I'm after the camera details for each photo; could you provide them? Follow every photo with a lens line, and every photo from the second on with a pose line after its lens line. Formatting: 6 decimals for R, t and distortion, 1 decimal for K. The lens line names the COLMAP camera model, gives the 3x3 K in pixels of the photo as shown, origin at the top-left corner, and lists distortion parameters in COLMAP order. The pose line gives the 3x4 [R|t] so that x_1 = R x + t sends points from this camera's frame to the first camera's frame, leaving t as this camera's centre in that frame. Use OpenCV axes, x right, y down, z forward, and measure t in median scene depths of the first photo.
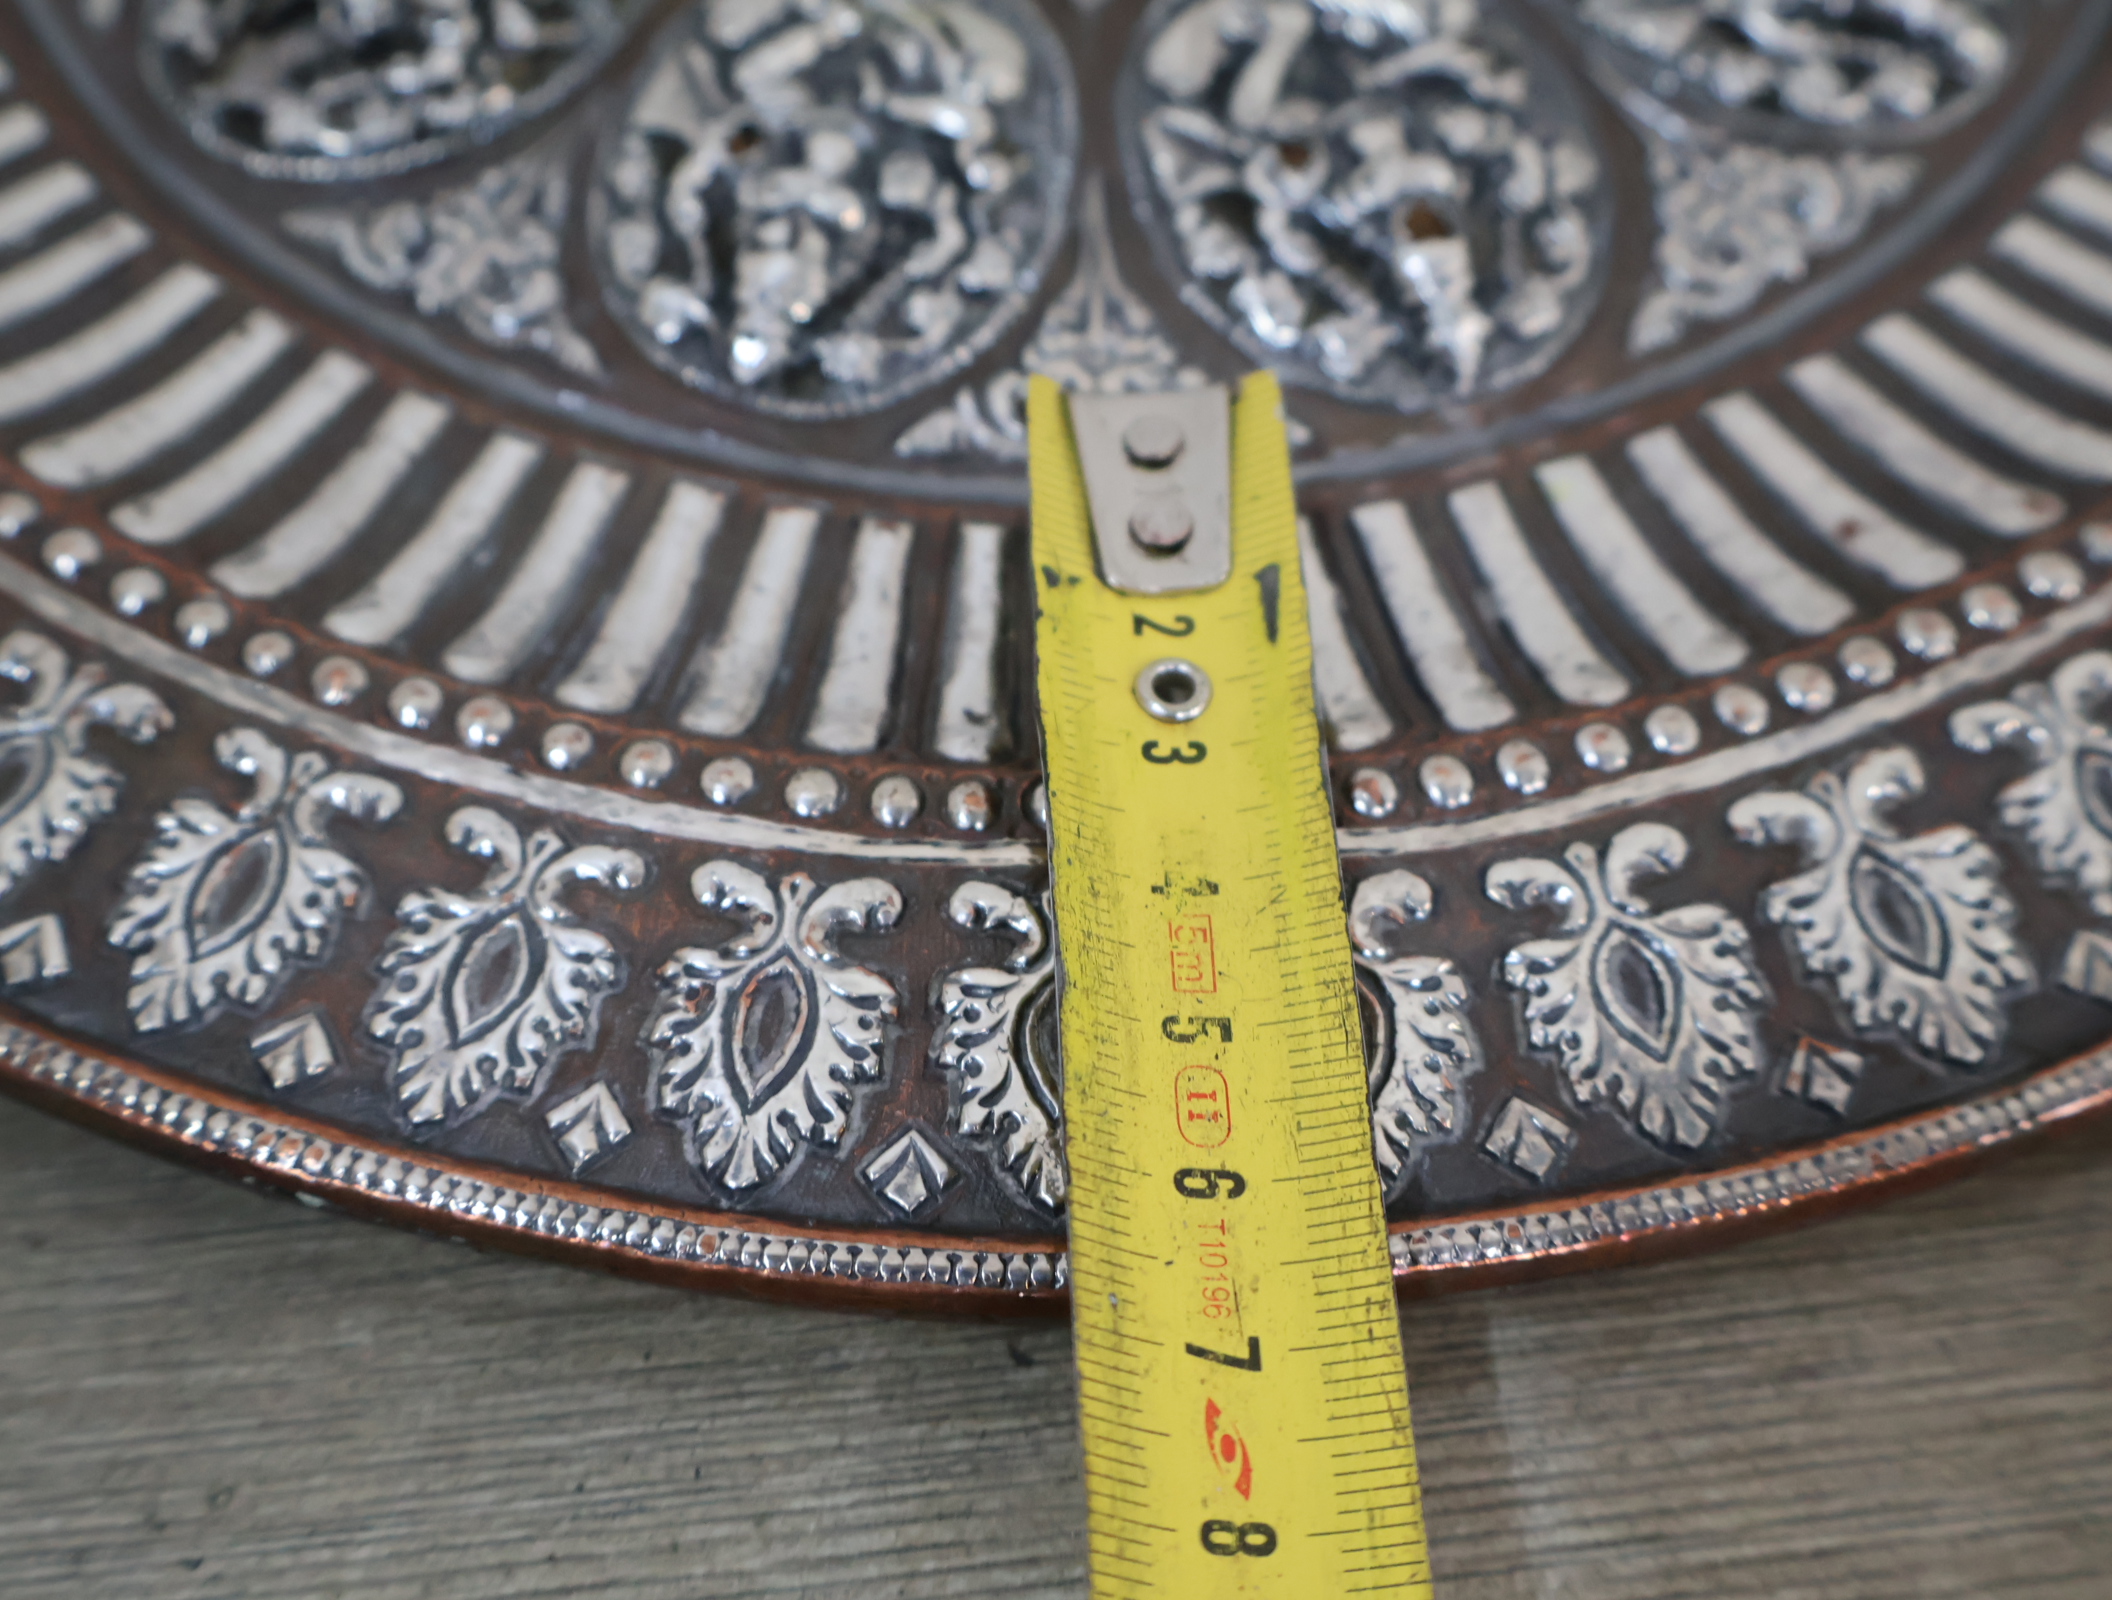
lens RADIAL K [[2487.6, 0, 1045.5], [0, 2487.6, 829.9], [0, 0, 1]] dist [0.005395, 0.000000]
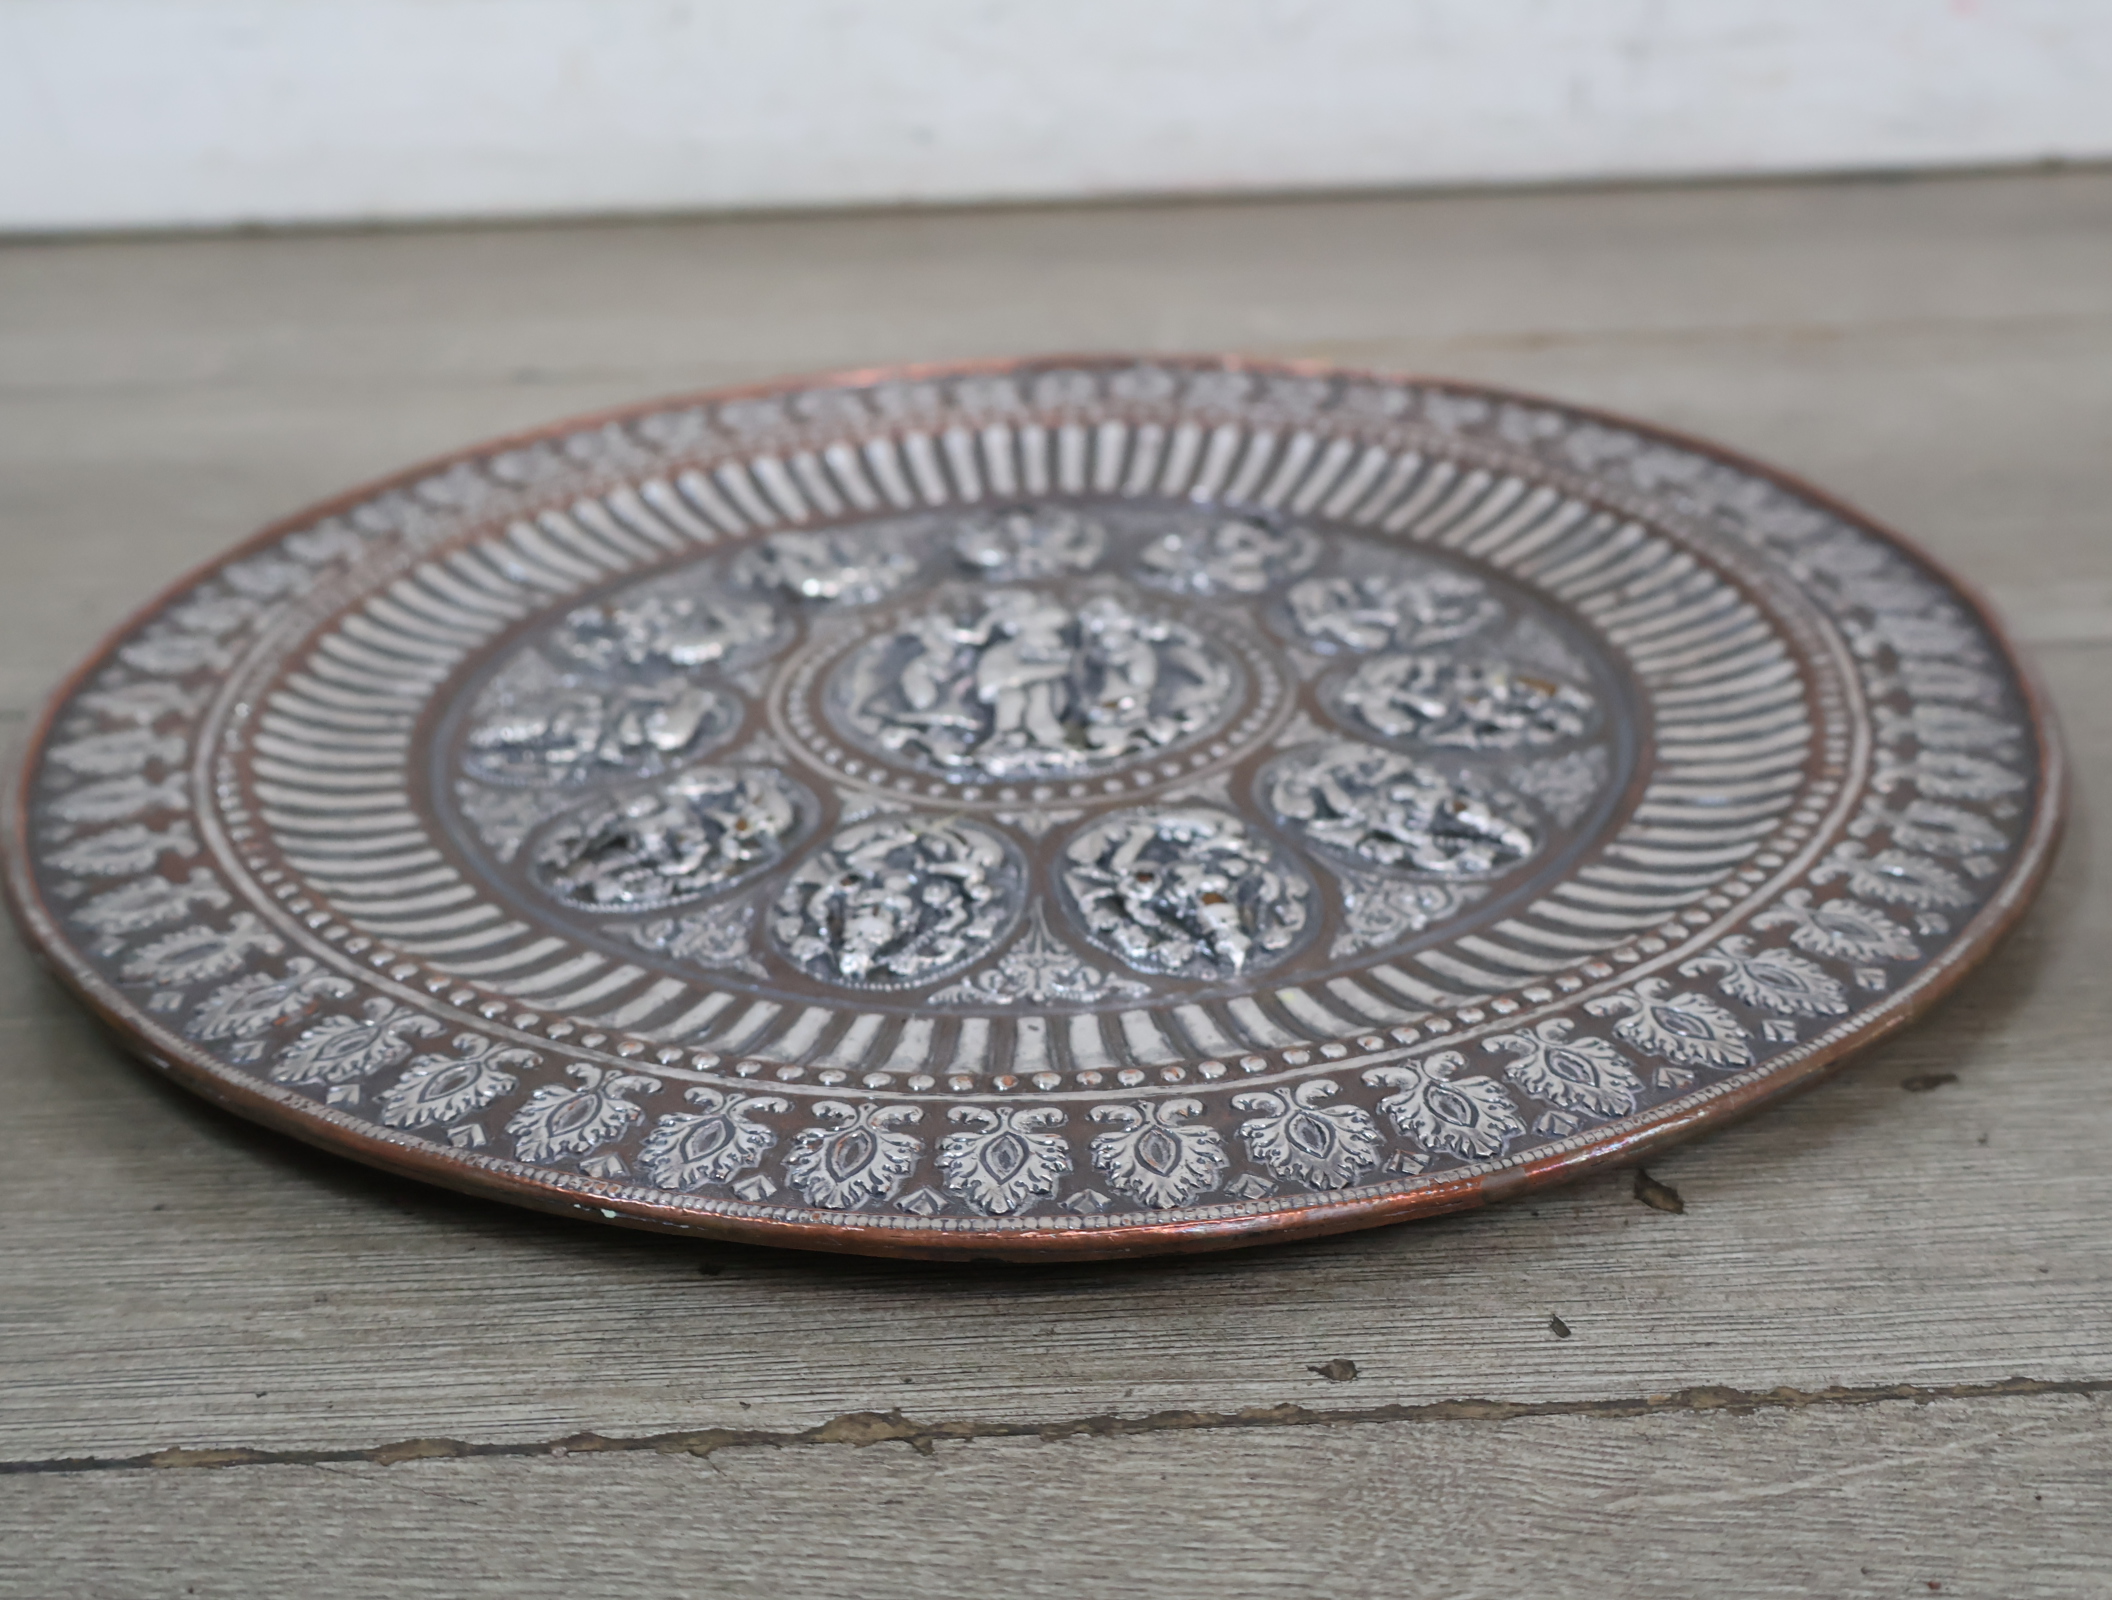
lens RADIAL K [[2487.6, 0, 1046.3], [0, 2487.6, 782.5], [0, 0, 1]] dist [0.005395, 0.000000]
pose [[0.999444, -0.025968, -0.020902, 0.081494], [0.008659, 0.807739, -0.589477, 0.932377], [0.032191, 0.588969, 0.807515, -0.667766]]
